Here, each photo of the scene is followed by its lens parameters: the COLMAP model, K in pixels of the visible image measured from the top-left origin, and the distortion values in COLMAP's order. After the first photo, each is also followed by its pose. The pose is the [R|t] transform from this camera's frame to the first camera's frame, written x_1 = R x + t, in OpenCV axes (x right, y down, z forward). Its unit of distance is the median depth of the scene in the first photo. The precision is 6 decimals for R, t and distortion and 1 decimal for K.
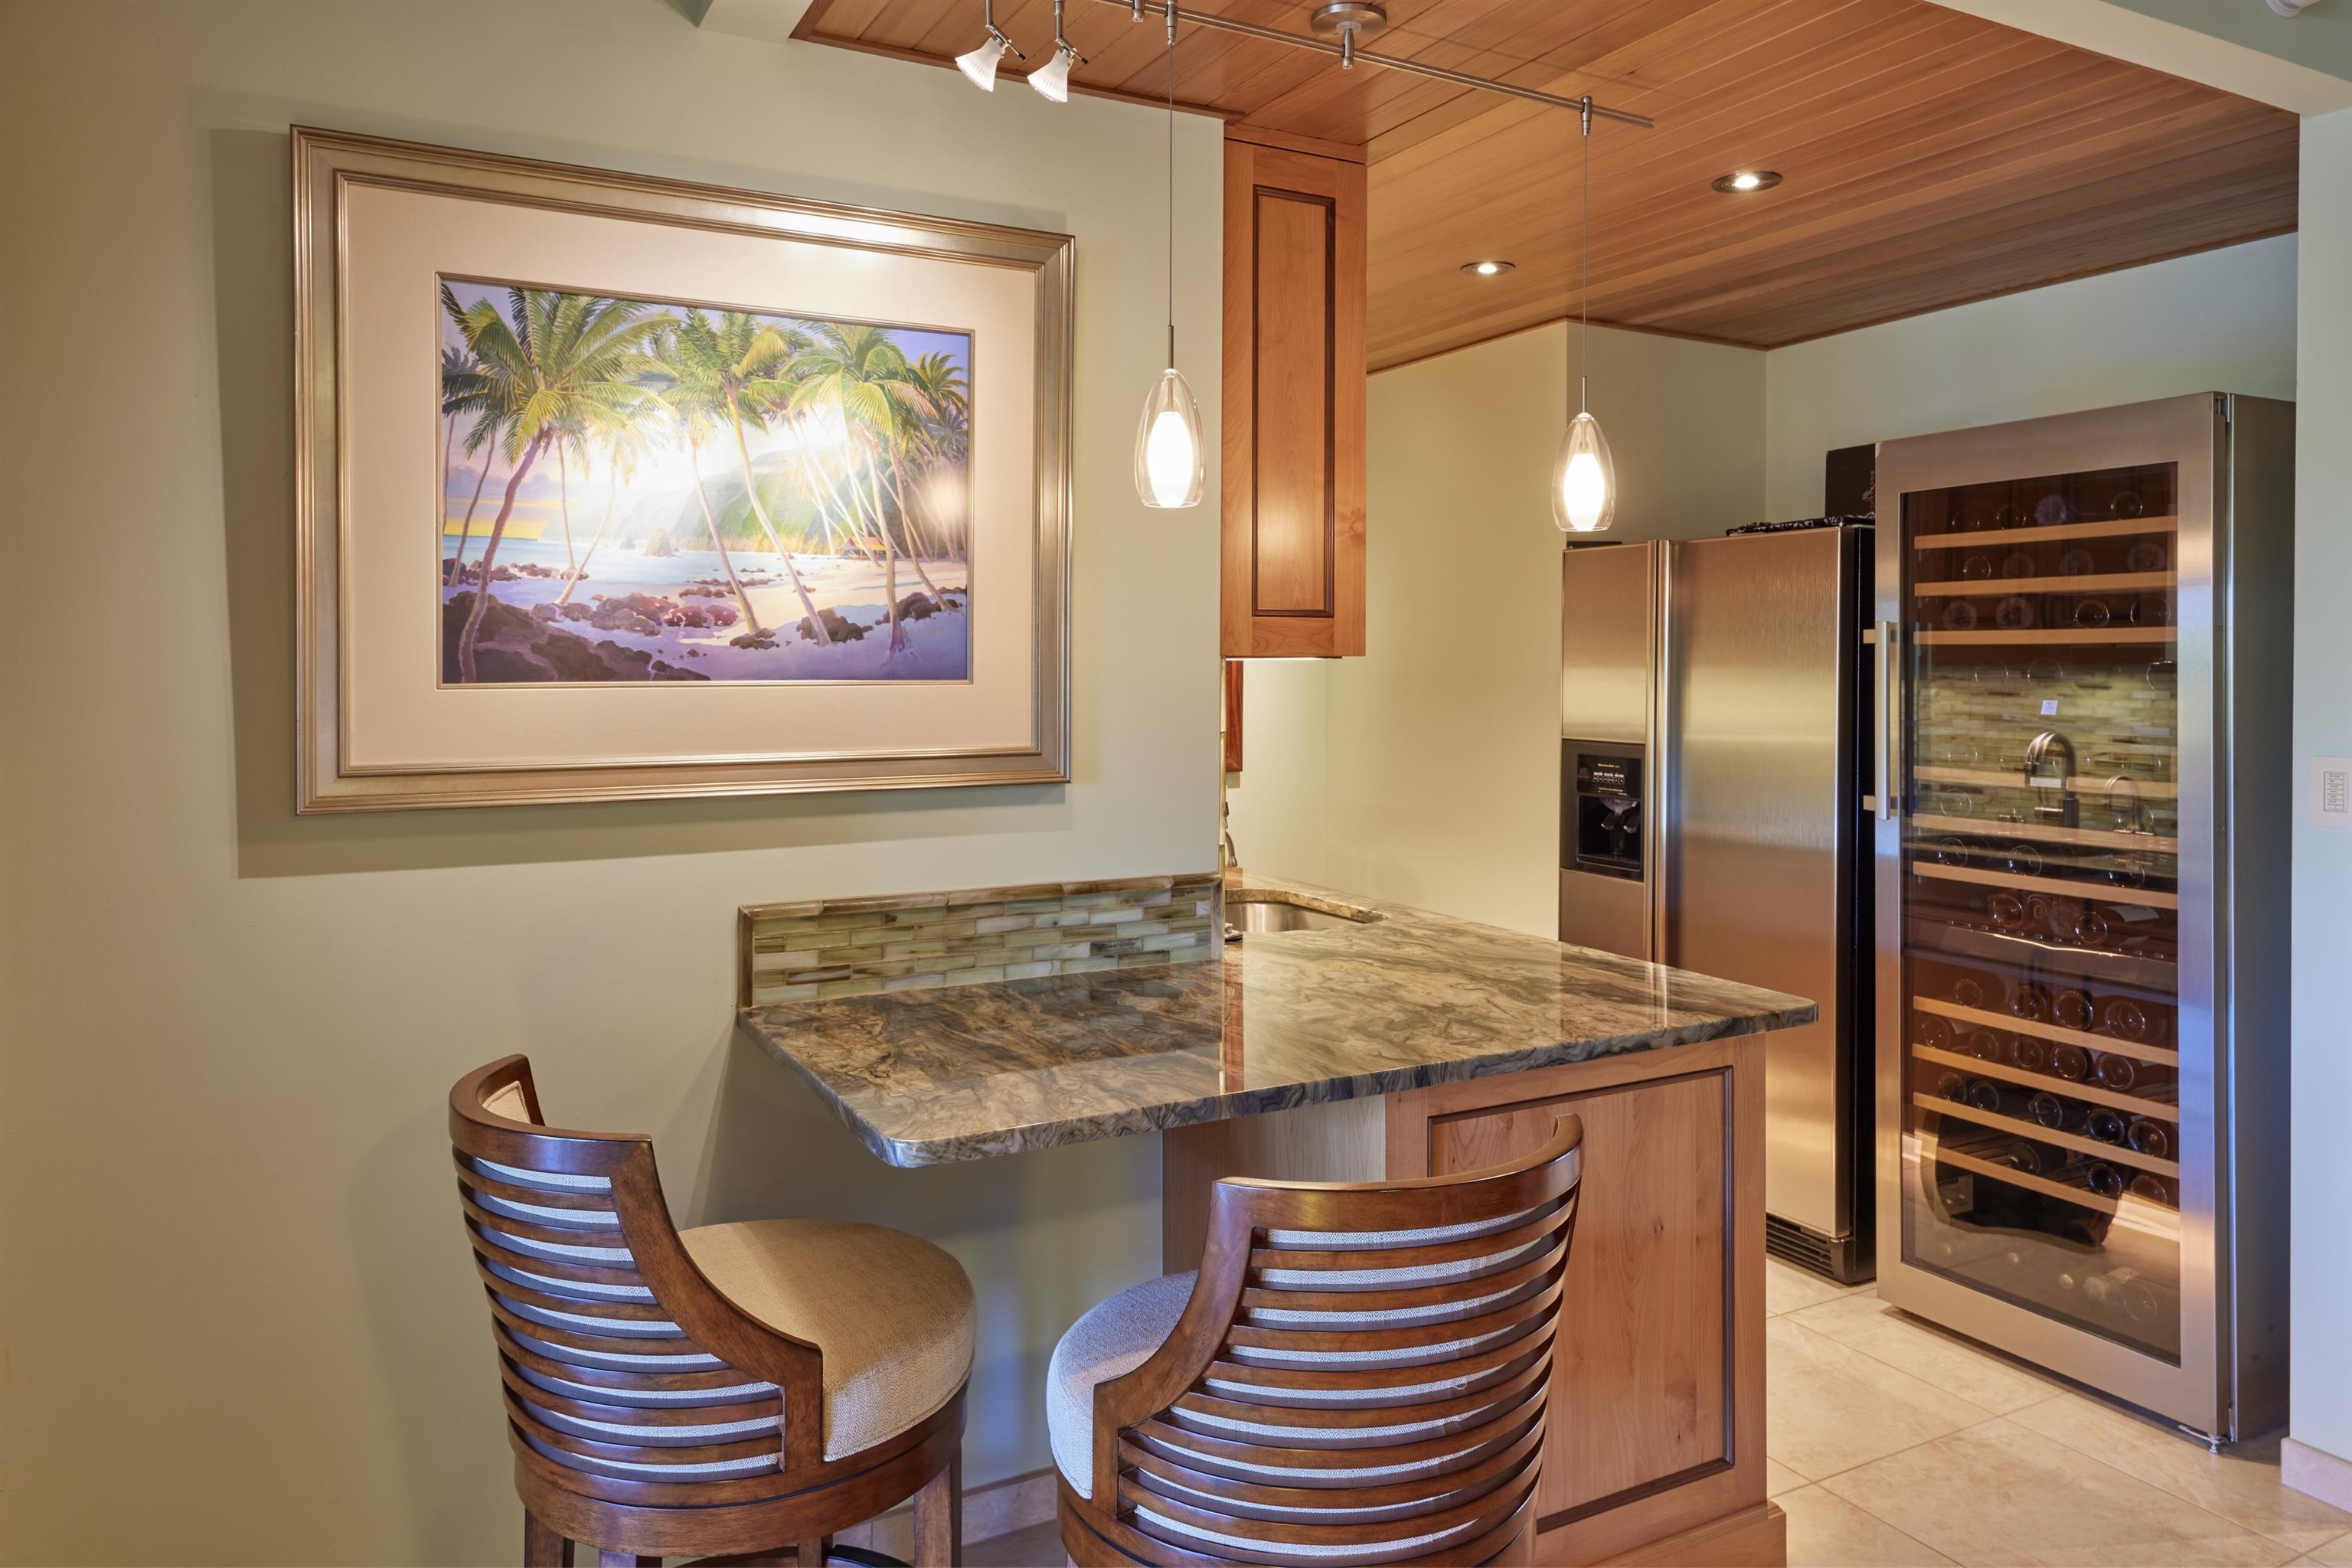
lens RADIAL K [[1568.7, 0, 1170.8], [0, 1568.7, 777.8], [0, 0, 1]] dist [0.016880, 0.001189]
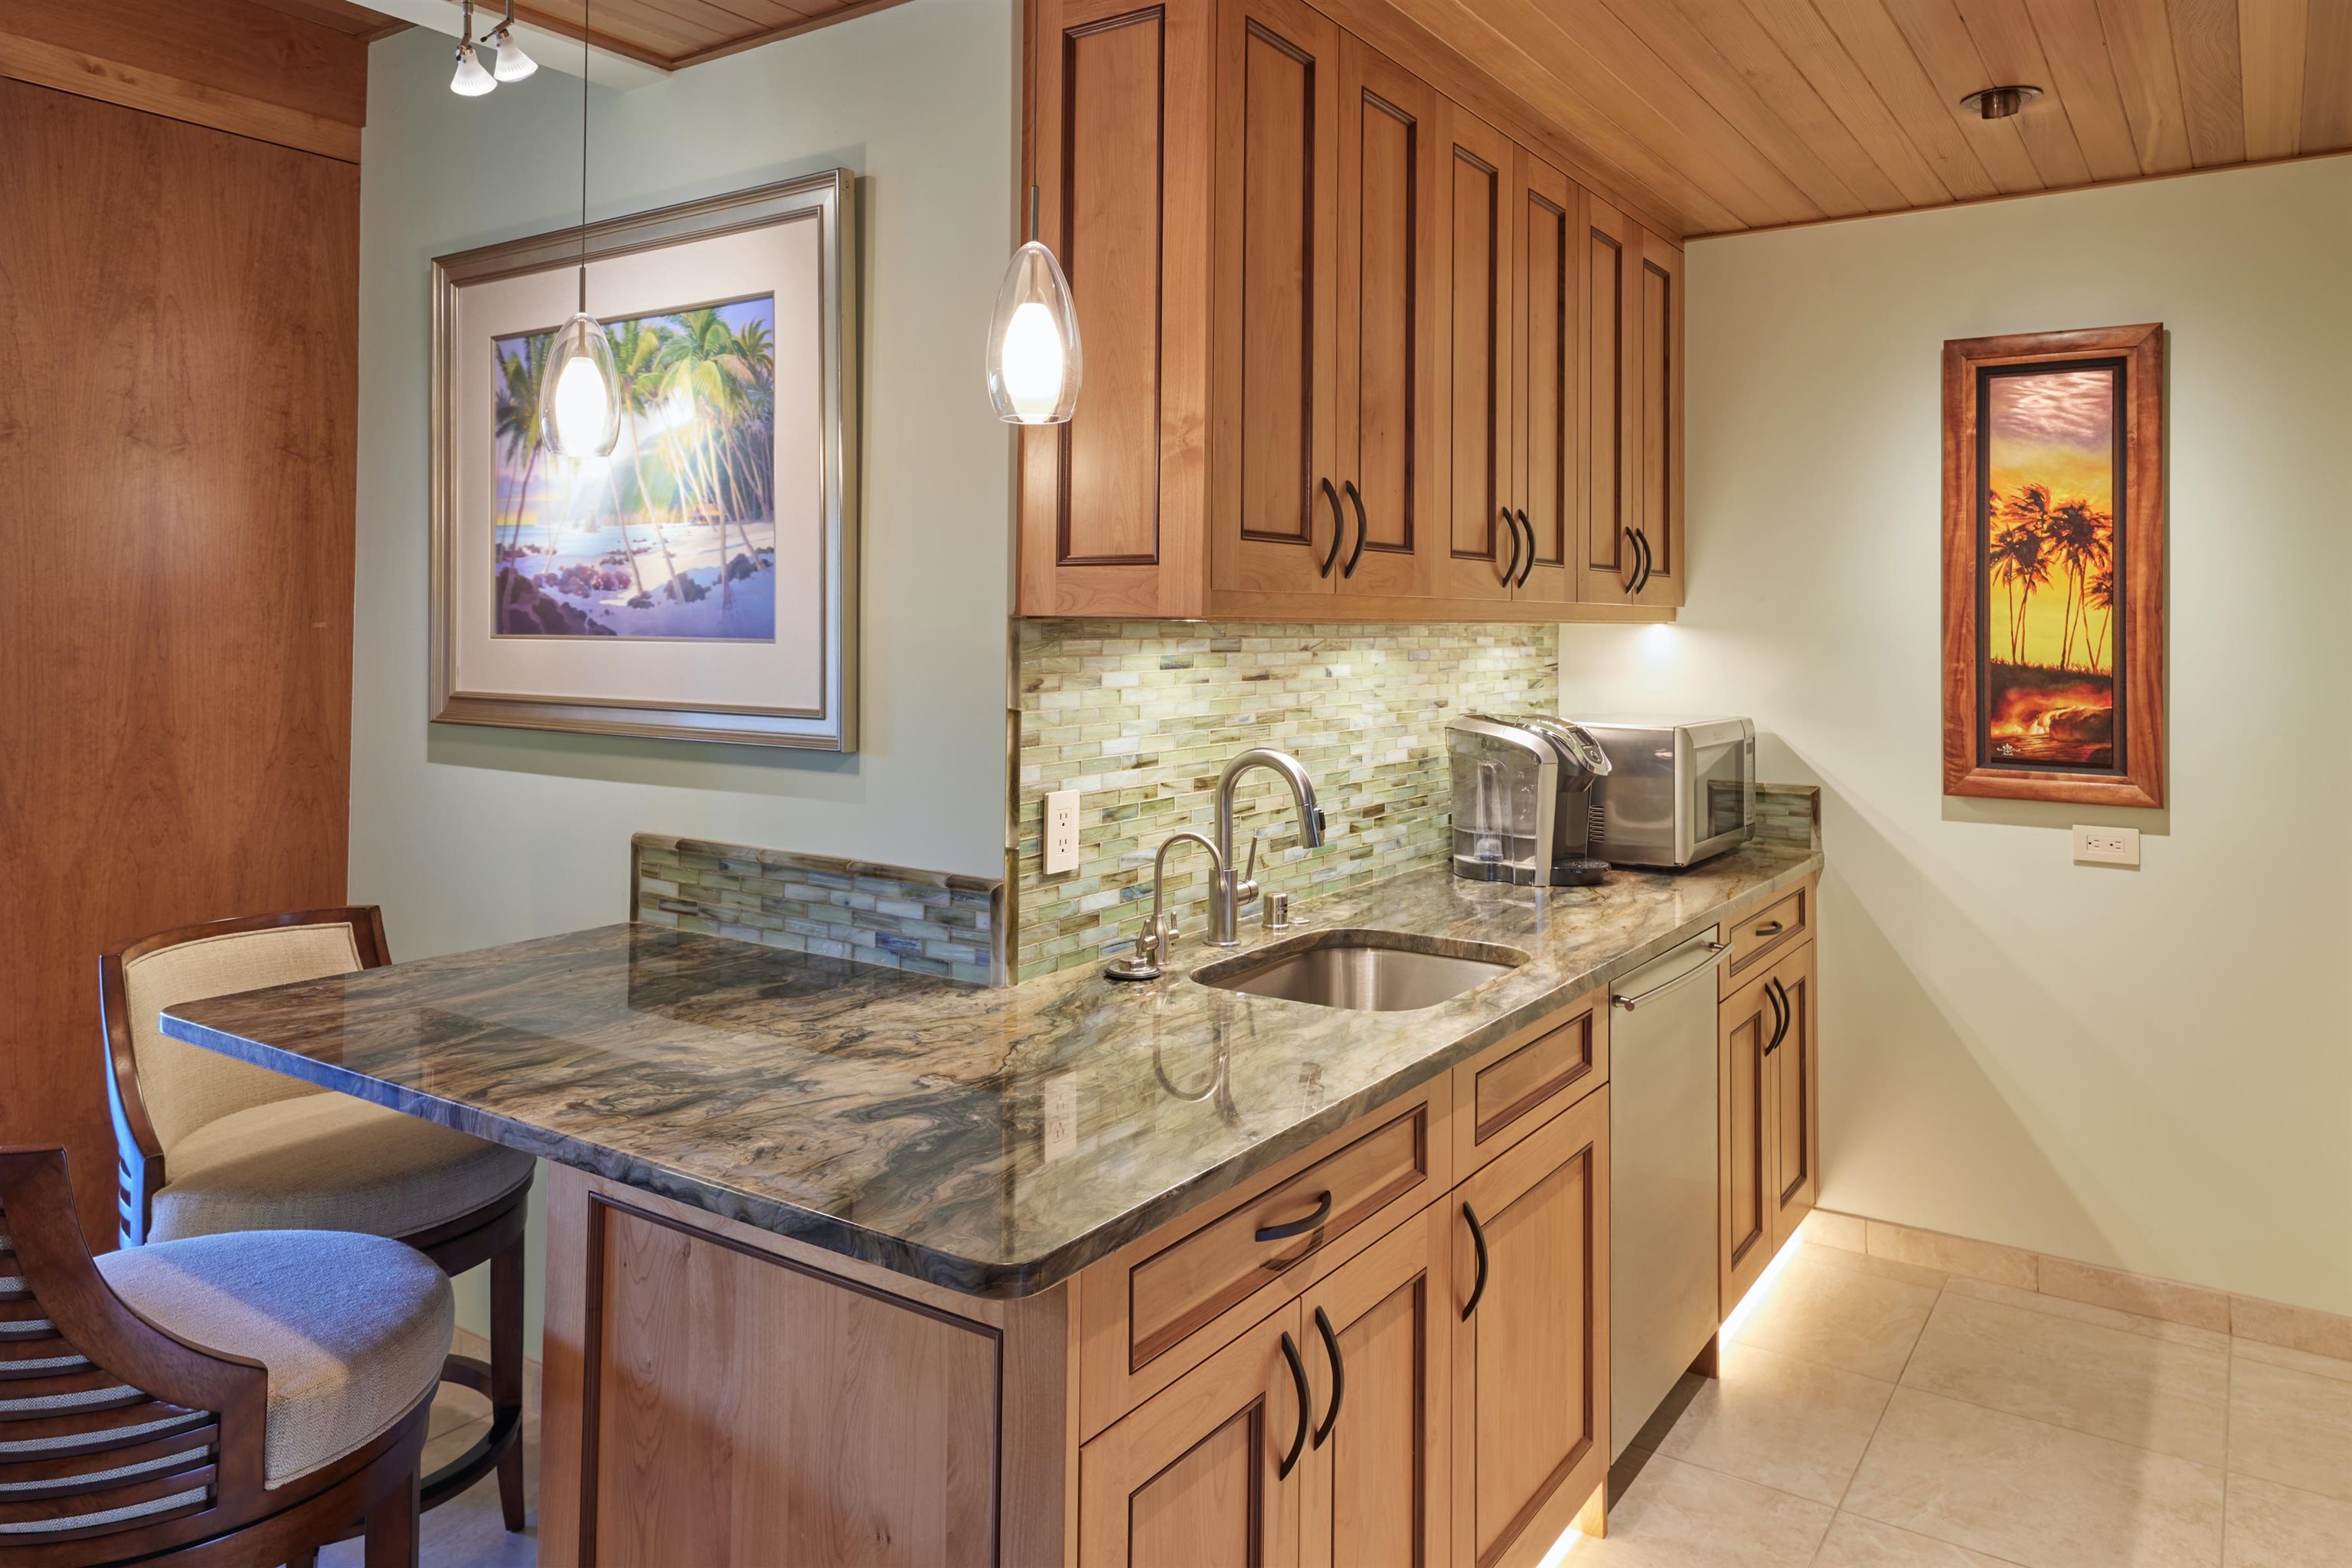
lens RADIAL K [[1568.7, 0, 1185.7], [0, 1568.7, 676.2], [0, 0, 1]] dist [0.016880, 0.001189]
pose [[0.462802, 0.031906, -0.885887, 0.917528], [-0.075350, 0.997151, -0.003451, -0.057862], [0.883254, 0.068348, 0.463887, 0.807119]]
